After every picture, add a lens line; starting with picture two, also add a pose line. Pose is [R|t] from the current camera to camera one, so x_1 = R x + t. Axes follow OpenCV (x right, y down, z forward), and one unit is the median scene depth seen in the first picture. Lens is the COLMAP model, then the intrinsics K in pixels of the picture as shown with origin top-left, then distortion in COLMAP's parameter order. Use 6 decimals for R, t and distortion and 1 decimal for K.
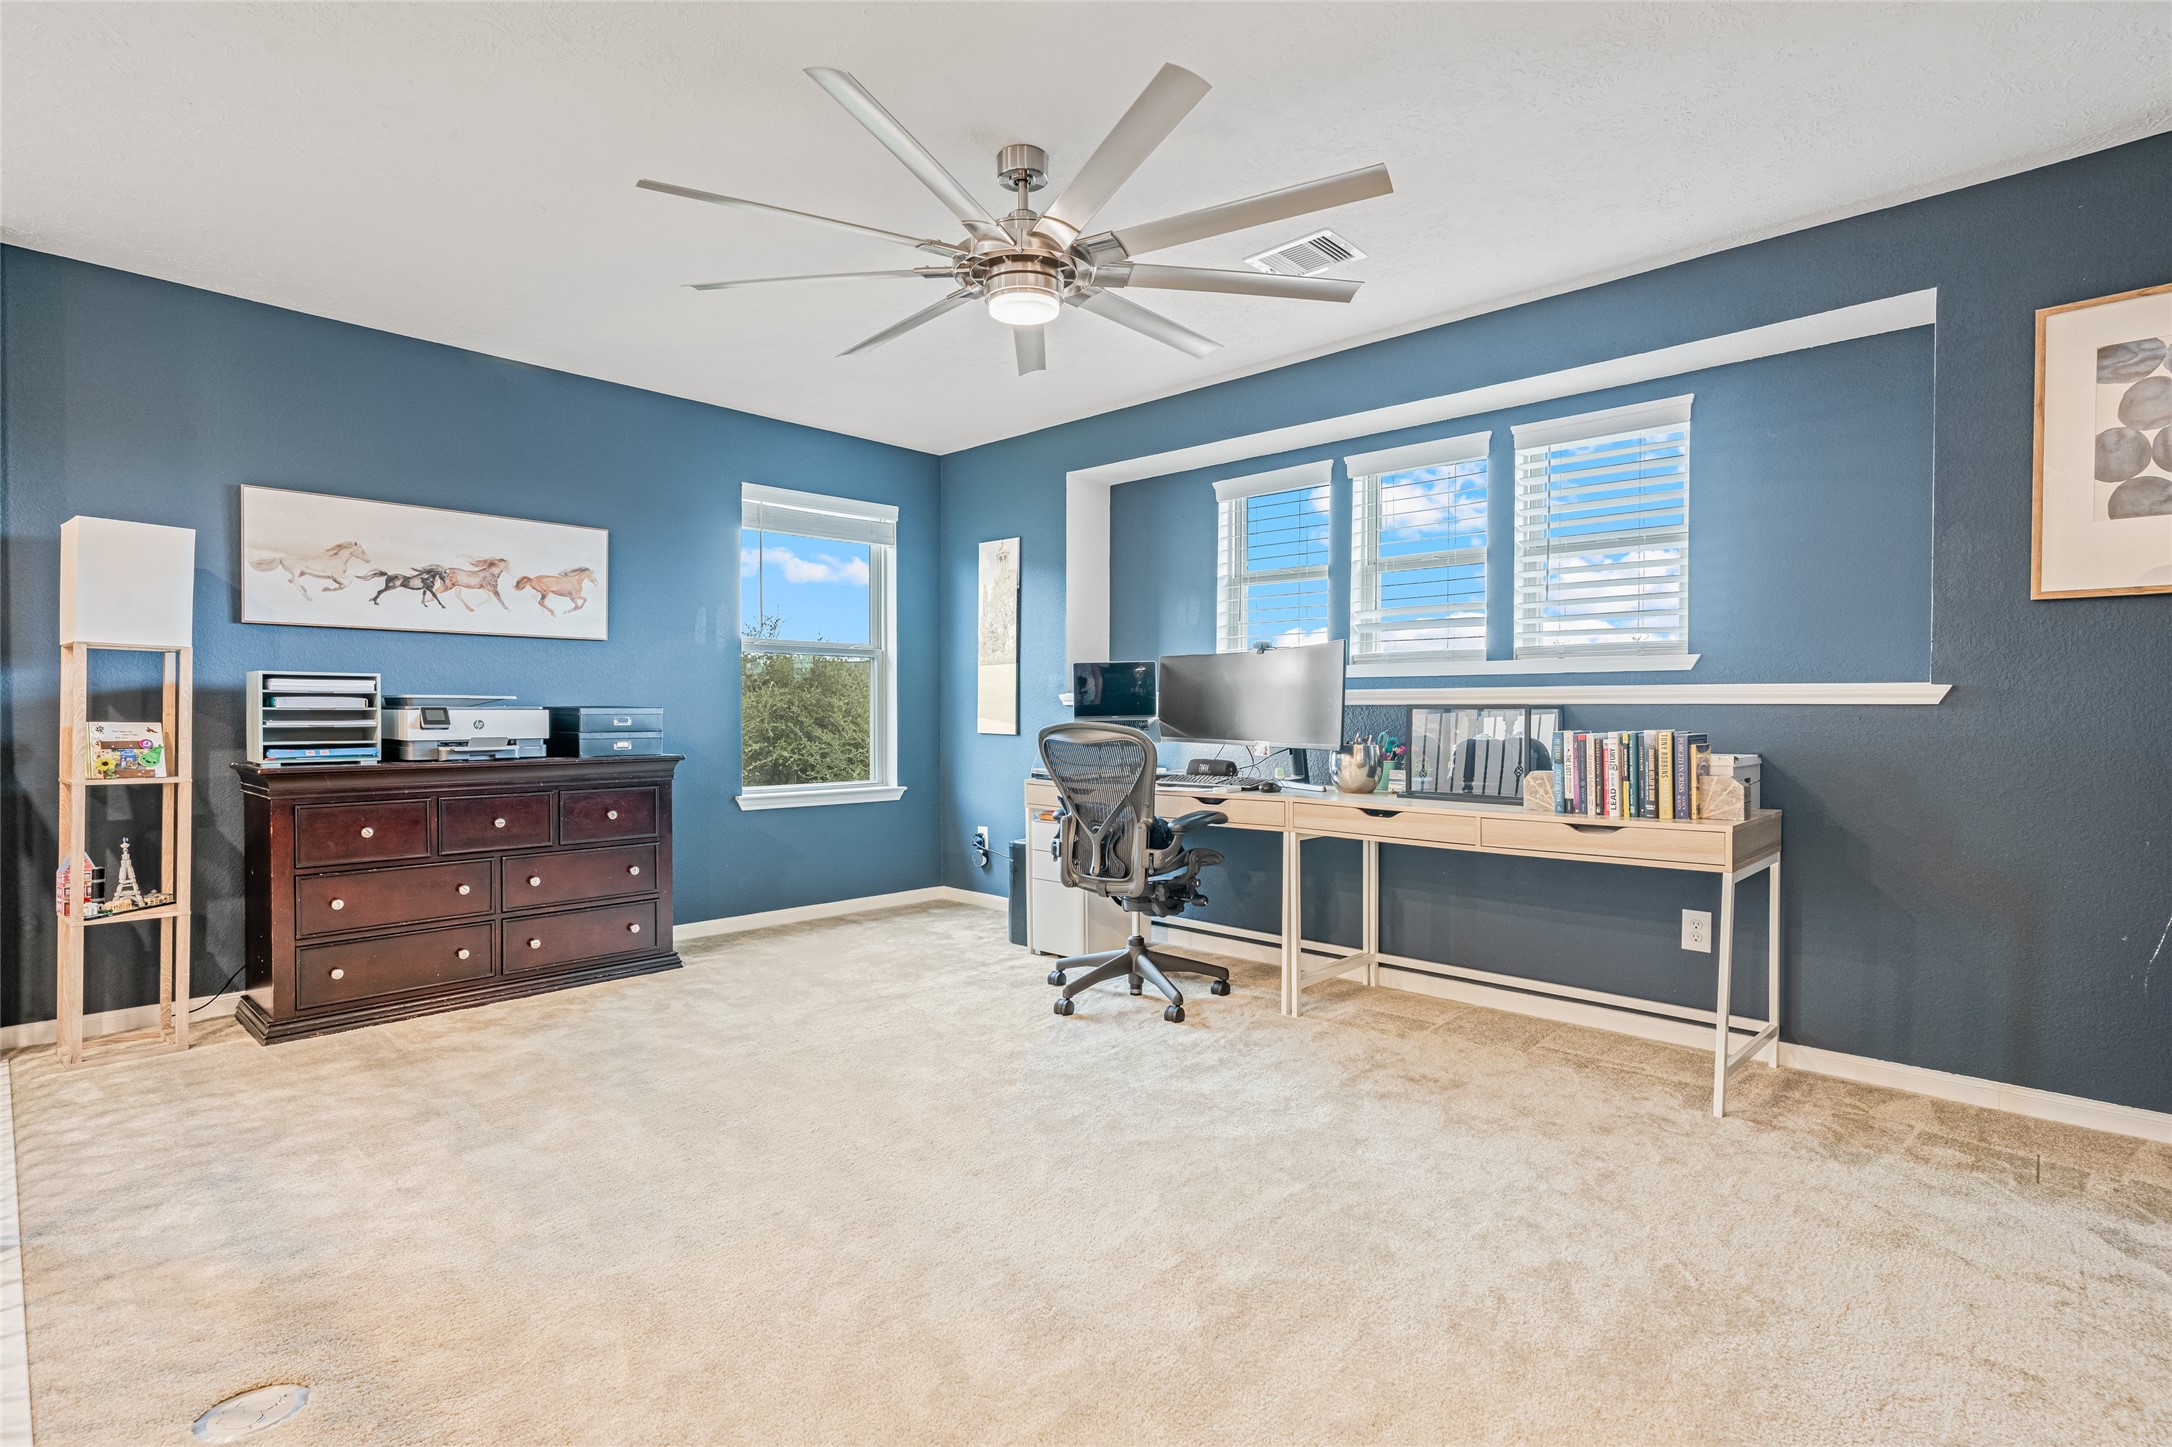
lens RADIAL K [[1049.8, 0, 1084.4], [0, 1049.8, 731.6], [0, 0, 1]] dist [-0.004087, 0.001253]
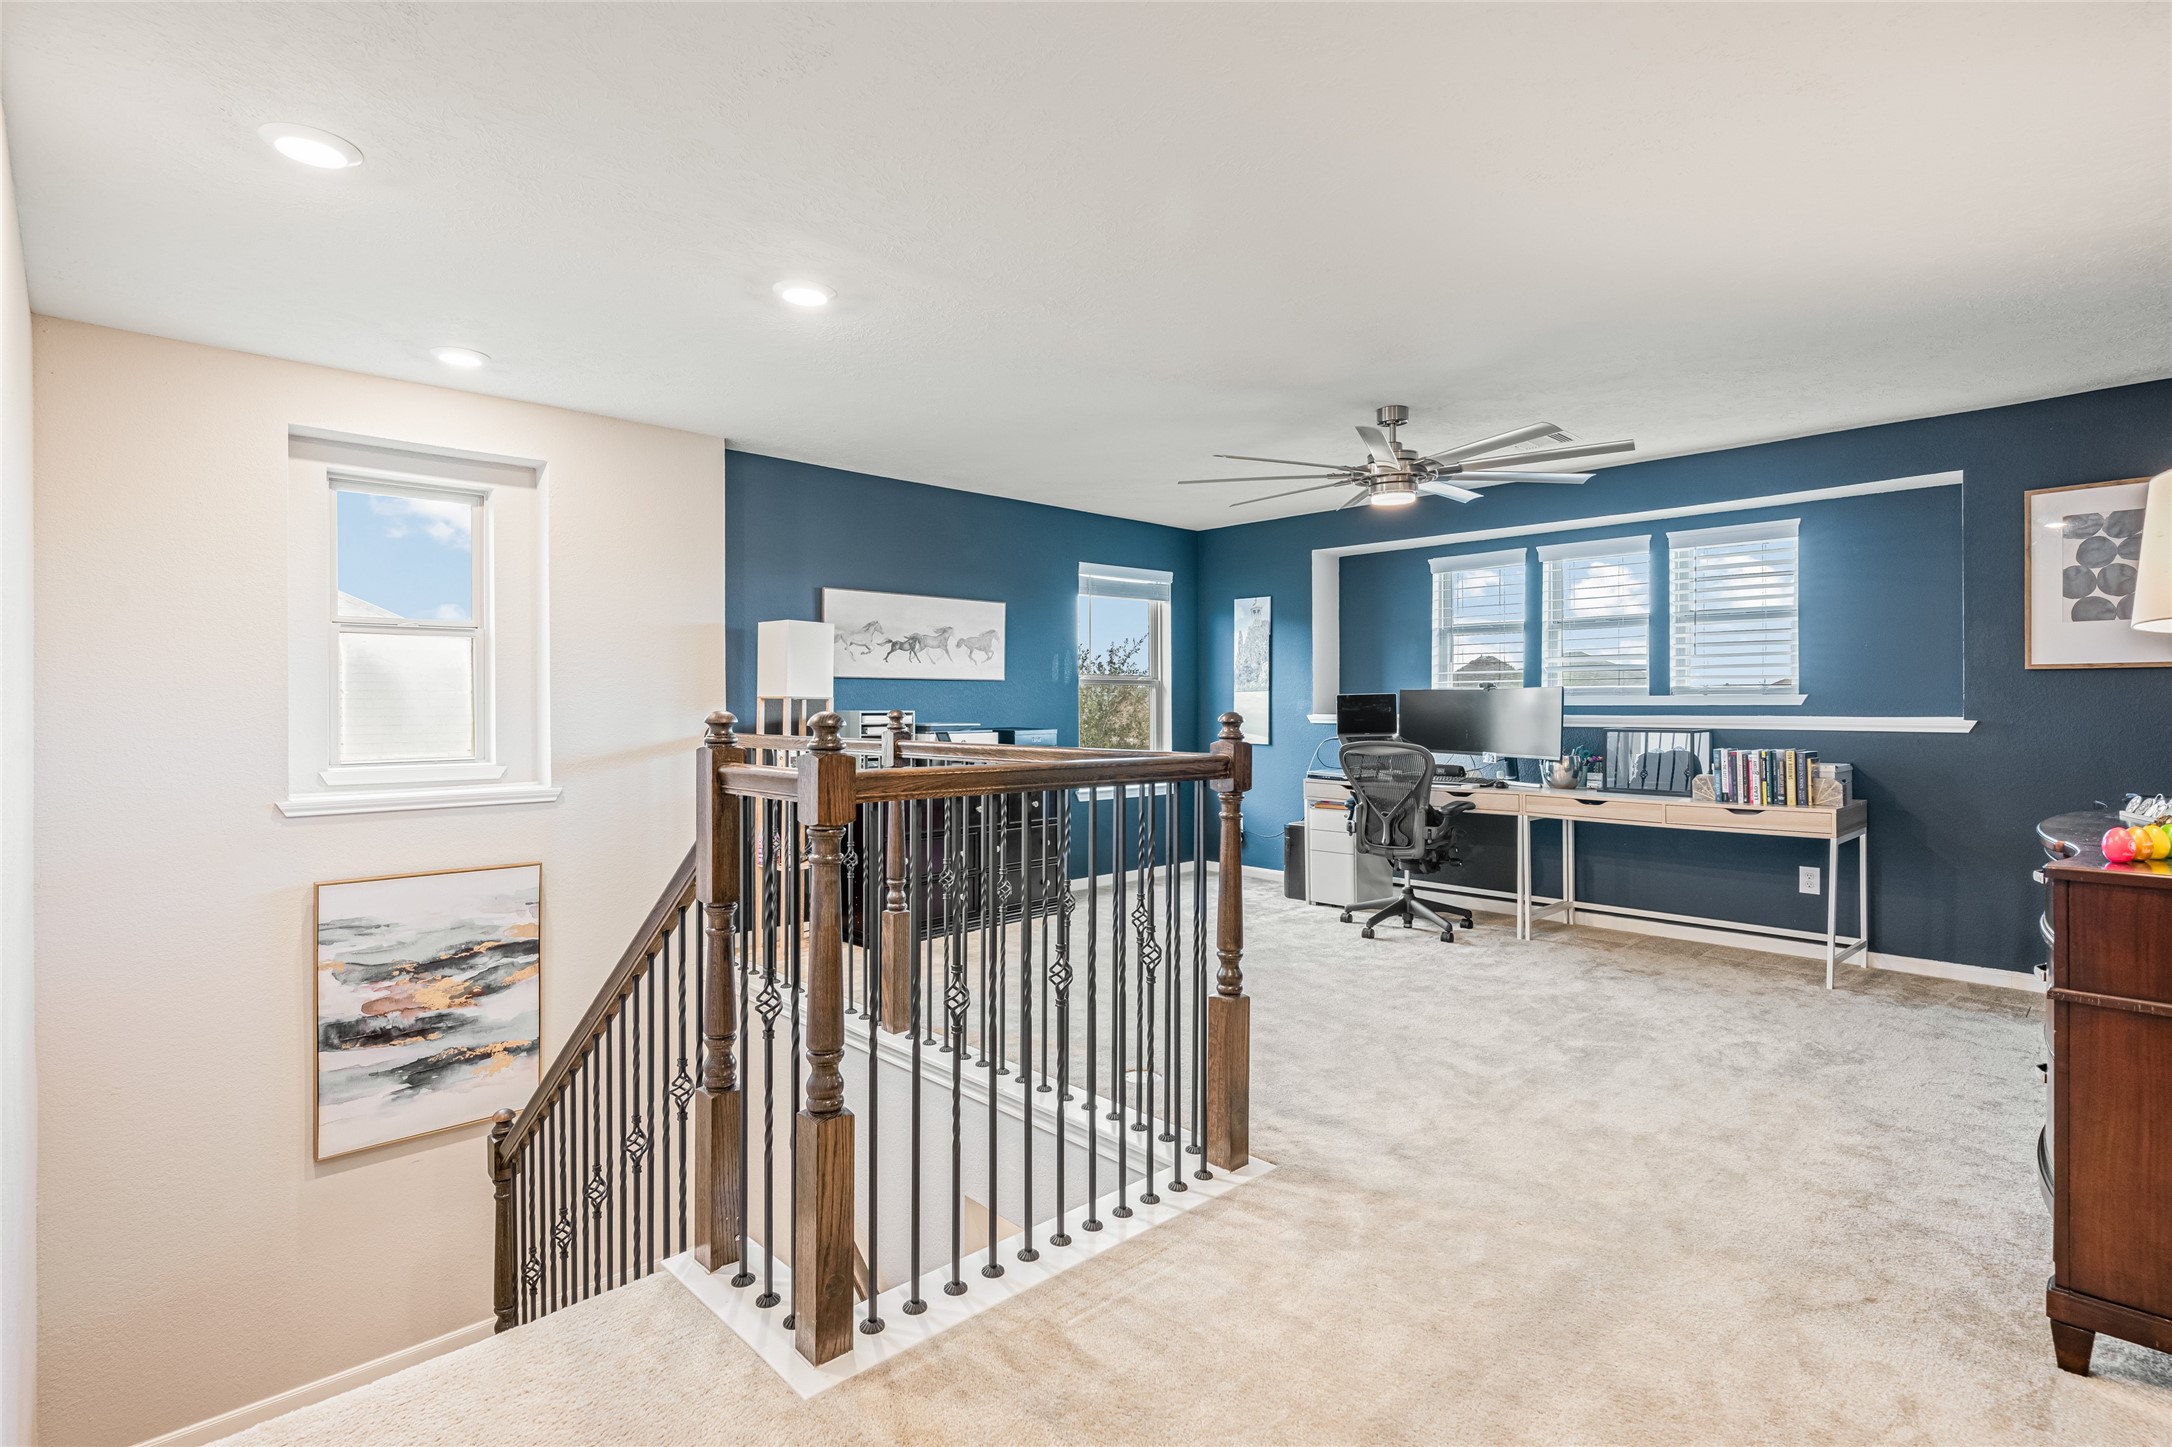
lens RADIAL K [[1049.8, 0, 1086.6], [0, 1049.8, 707.2], [0, 0, 1]] dist [-0.004087, 0.001253]
pose [[0.998763, -0.003724, -0.049585, -0.344291], [0.002822, 0.999829, -0.018256, -0.031413], [0.049644, 0.018094, 0.998603, -0.510142]]
